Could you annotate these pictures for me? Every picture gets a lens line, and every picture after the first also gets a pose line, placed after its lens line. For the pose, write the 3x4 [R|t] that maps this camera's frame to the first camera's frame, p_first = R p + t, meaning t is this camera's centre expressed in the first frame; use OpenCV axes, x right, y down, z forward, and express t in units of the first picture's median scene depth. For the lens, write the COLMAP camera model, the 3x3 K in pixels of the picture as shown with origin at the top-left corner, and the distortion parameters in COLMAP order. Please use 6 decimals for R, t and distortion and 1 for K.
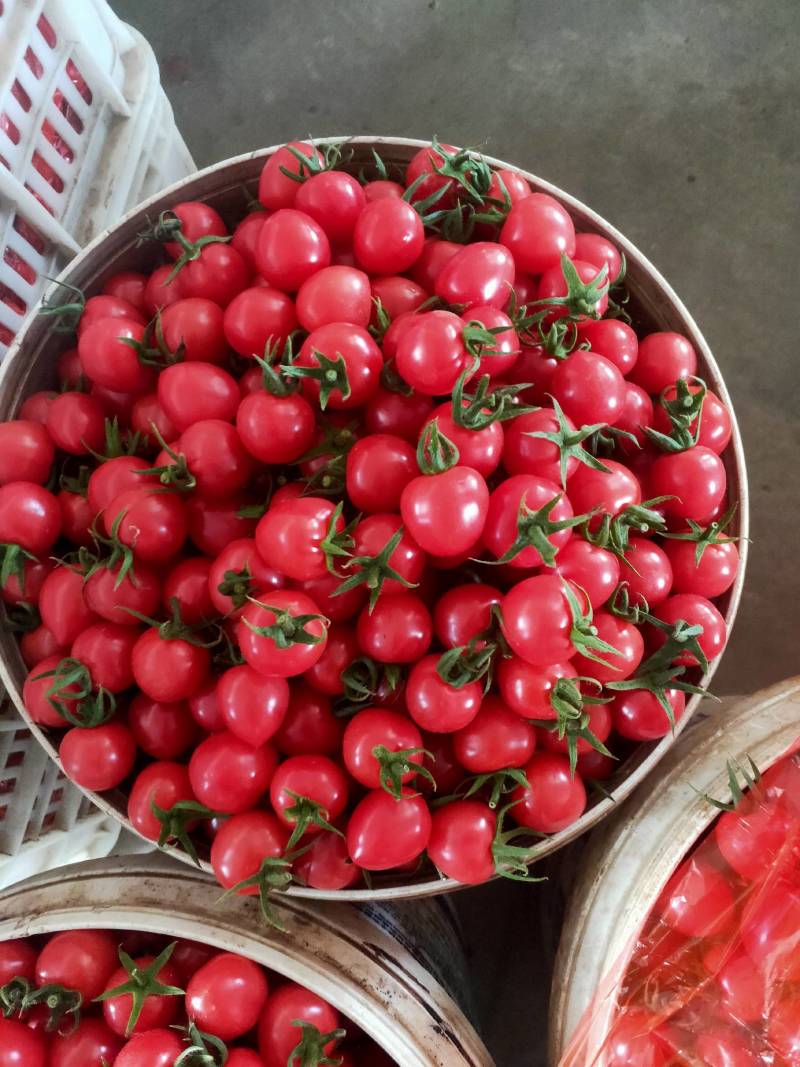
lens RADIAL K [[892.8, 0, 400.0], [0, 892.8, 533.5], [0, 0, 1]] dist [0.017243, 0.005326]
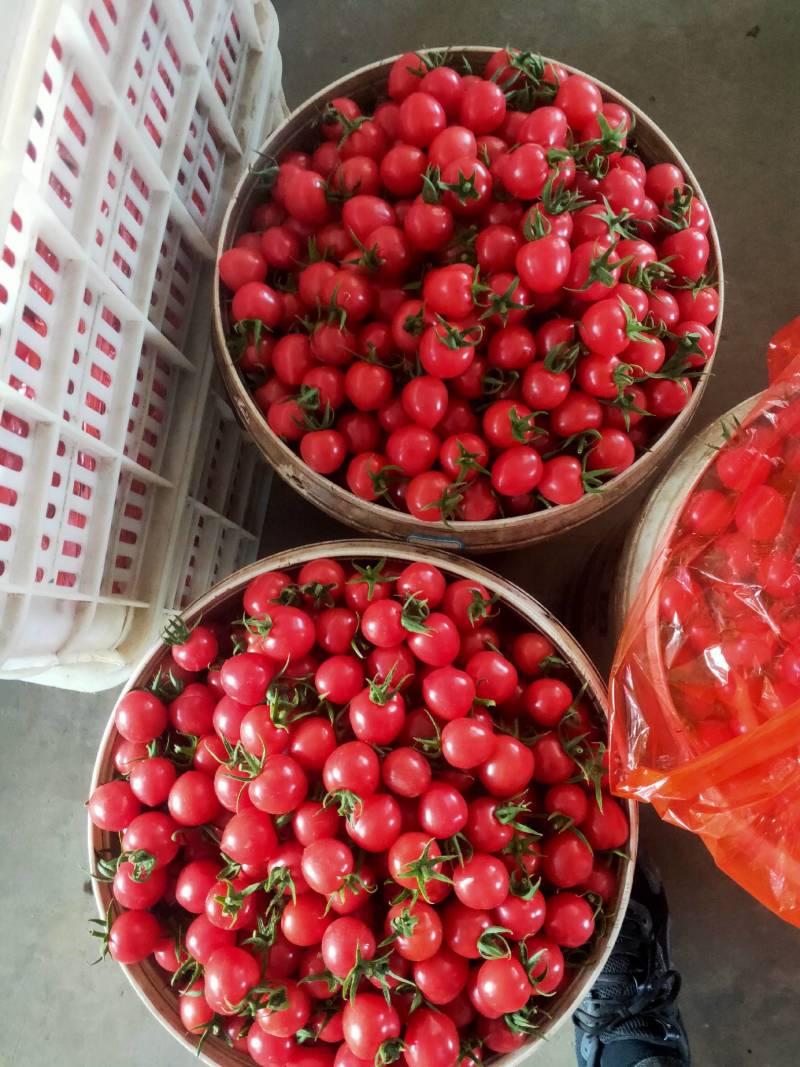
lens RADIAL K [[892.8, 0, 400.0], [0, 892.8, 533.5], [0, 0, 1]] dist [0.017243, 0.005326]
pose [[0.996595, -0.069443, 0.044447, -0.289697], [0.068749, 0.997490, 0.016952, 0.382154], [-0.045512, -0.013839, 0.998868, -0.575086]]
